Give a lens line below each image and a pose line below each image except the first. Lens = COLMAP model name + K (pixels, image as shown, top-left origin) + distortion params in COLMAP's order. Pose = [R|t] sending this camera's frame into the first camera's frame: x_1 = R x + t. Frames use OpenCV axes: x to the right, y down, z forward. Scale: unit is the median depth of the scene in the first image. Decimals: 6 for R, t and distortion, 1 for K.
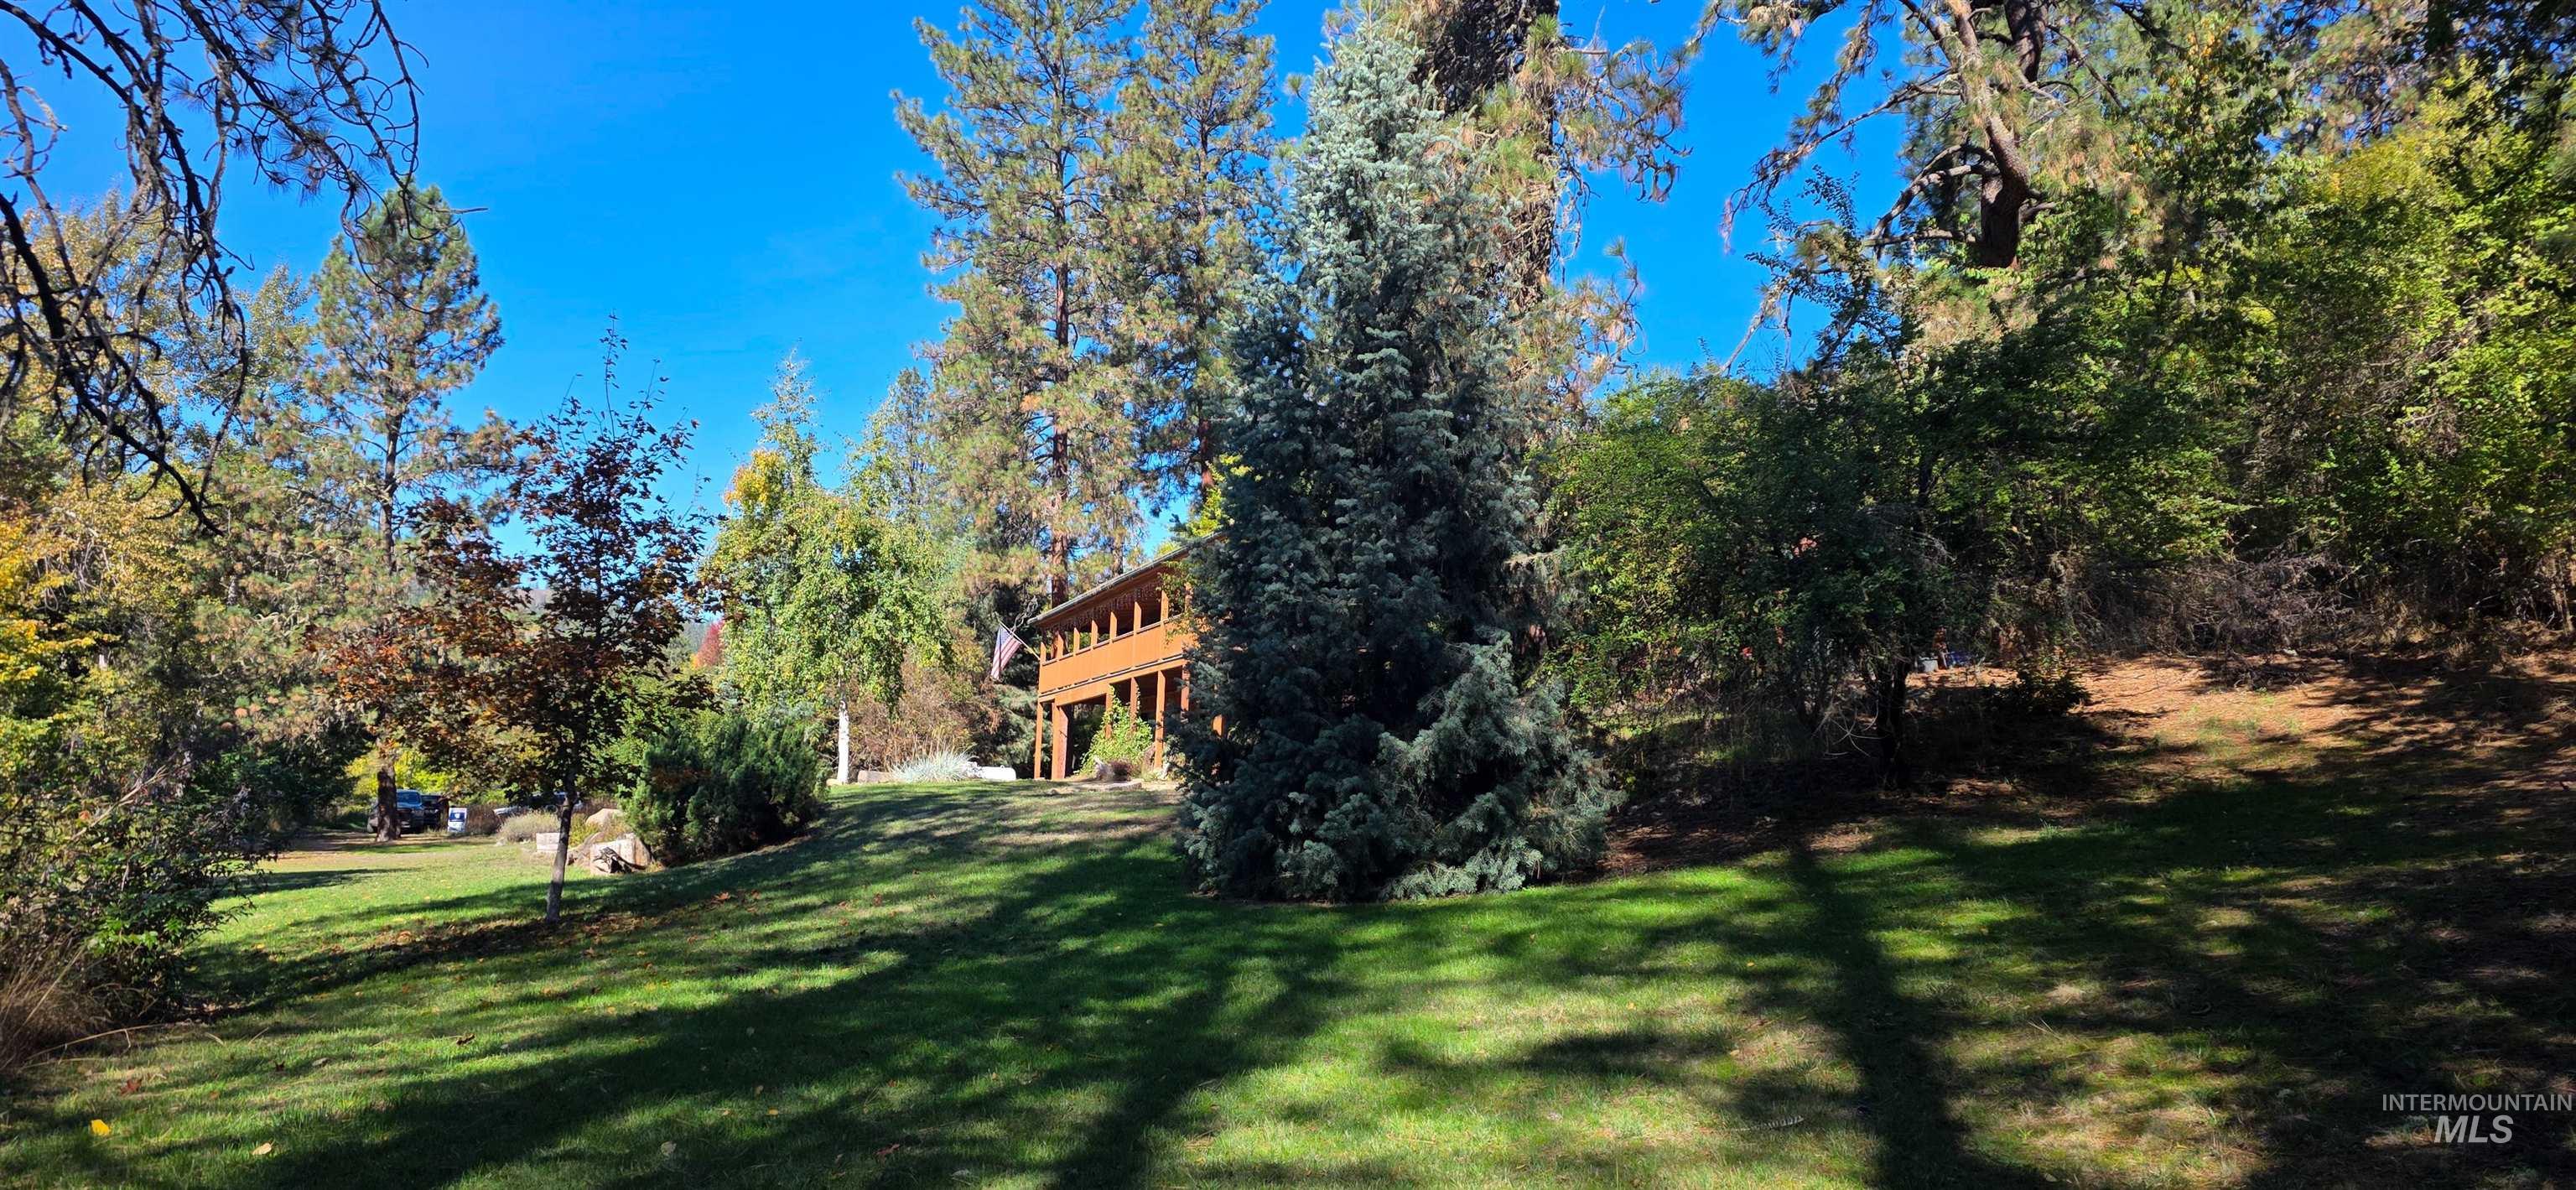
lens RADIAL K [[1685.1, 0, 1307.8], [0, 1685.1, 588.0], [0, 0, 1]] dist [0.112974, -0.150111]
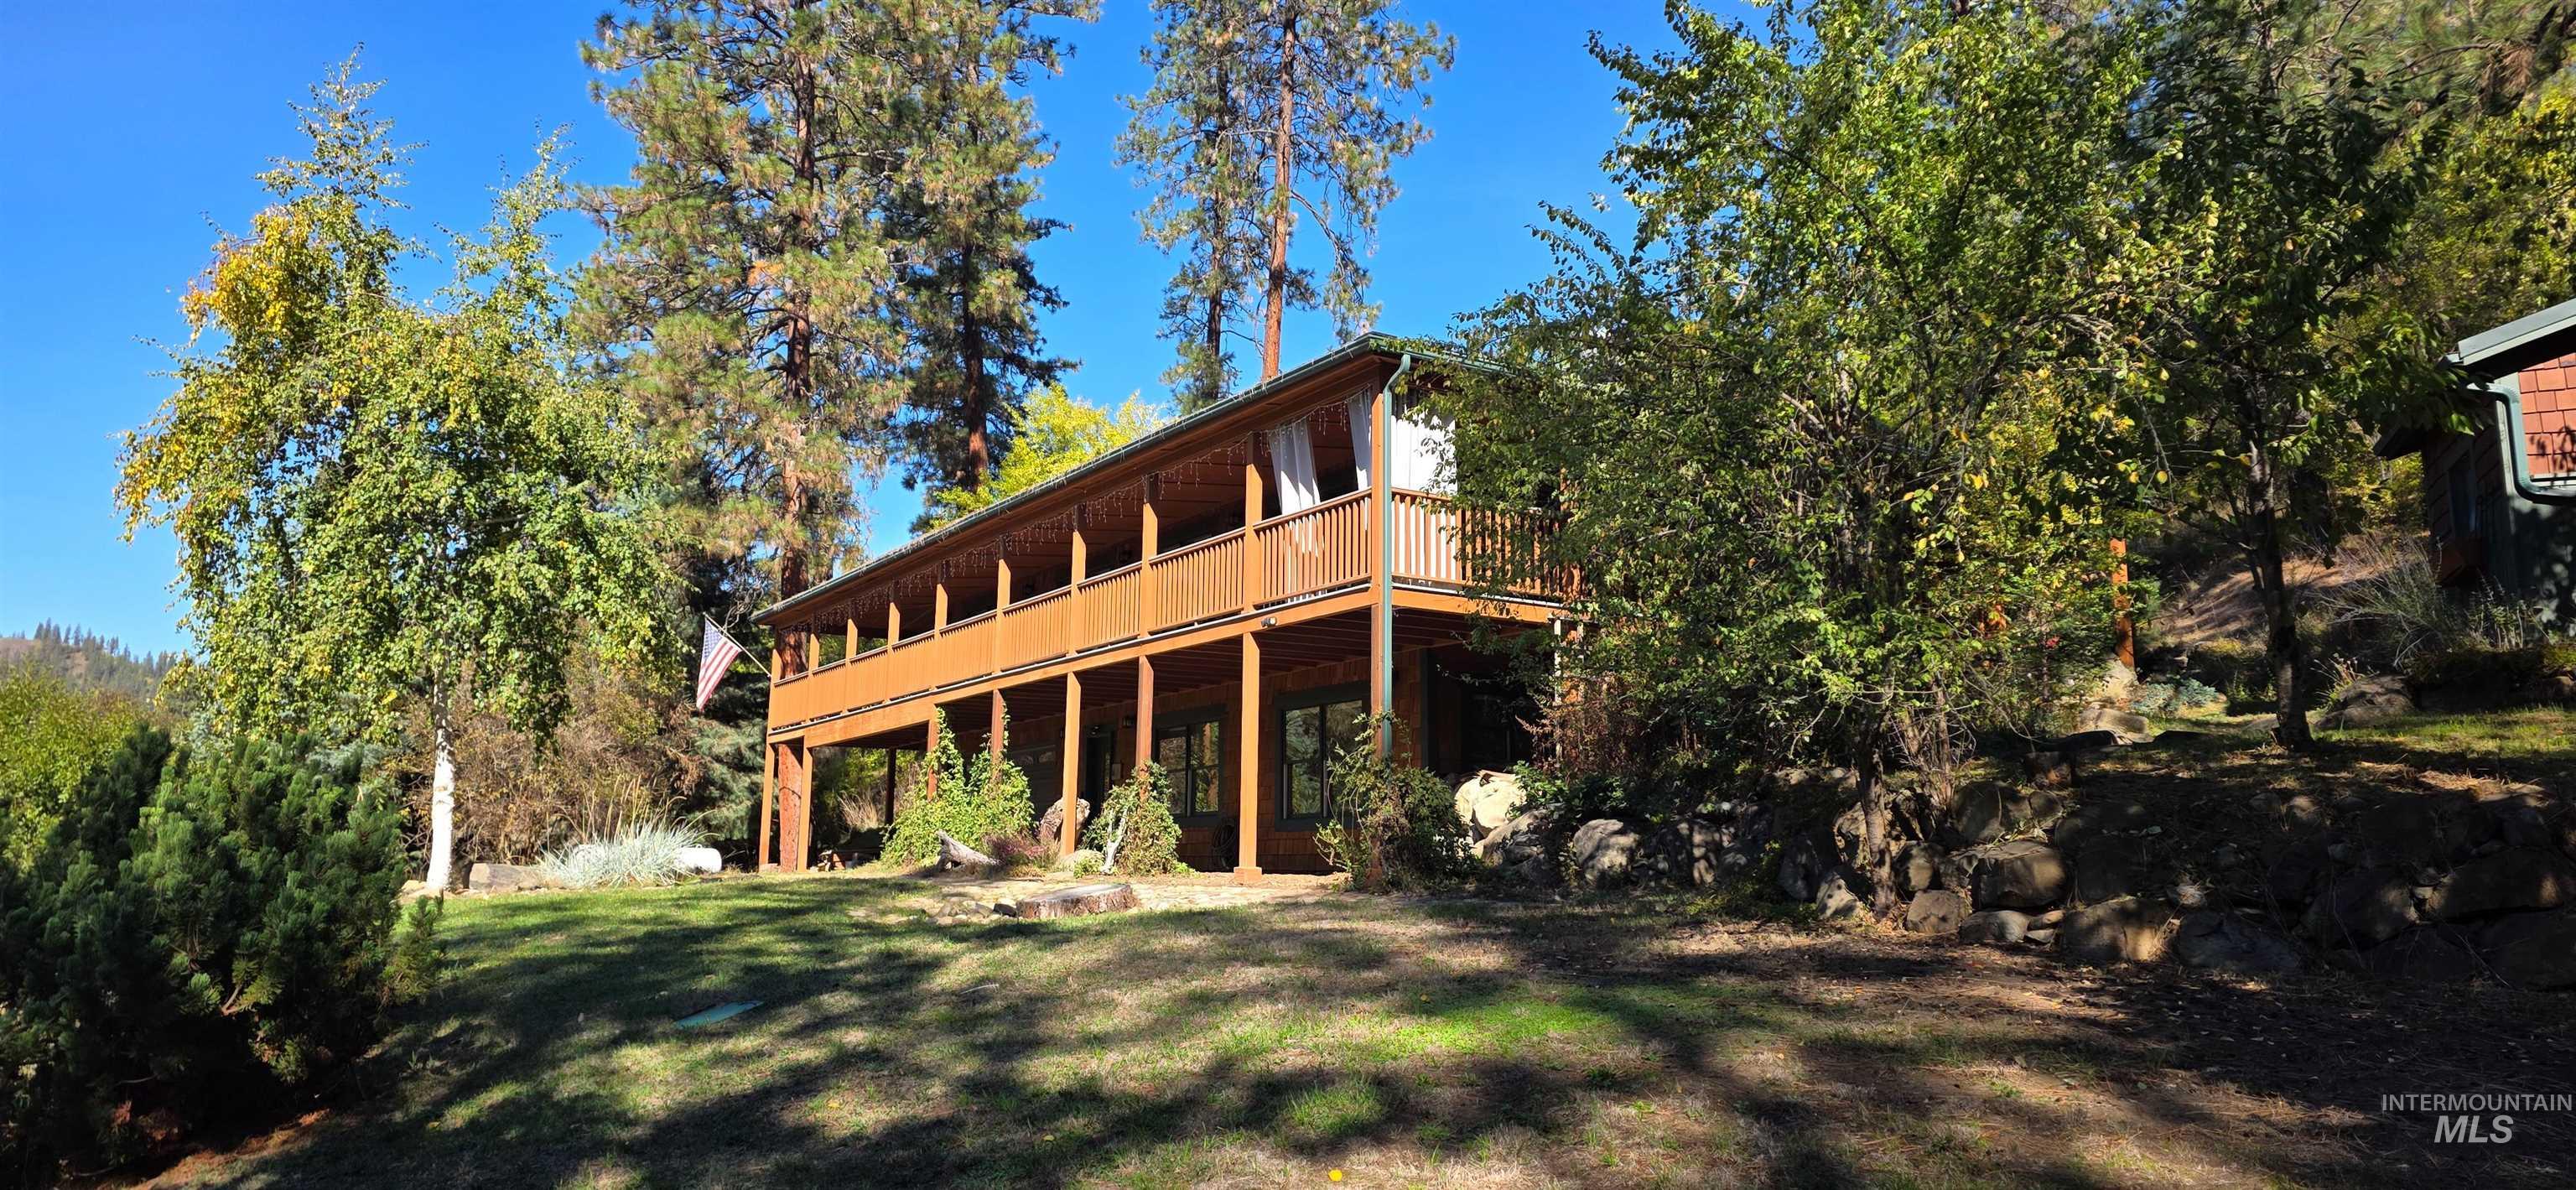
lens RADIAL K [[1710.5, 0, 1305.9], [0, 1710.5, 603.0], [0, 0, 1]] dist [0.034765, -0.001349]
pose [[0.978239, 0.015402, 0.206907, -0.117132], [-0.010249, 0.999611, -0.025956, 0.036116], [-0.207226, 0.023271, 0.978016, 0.402410]]
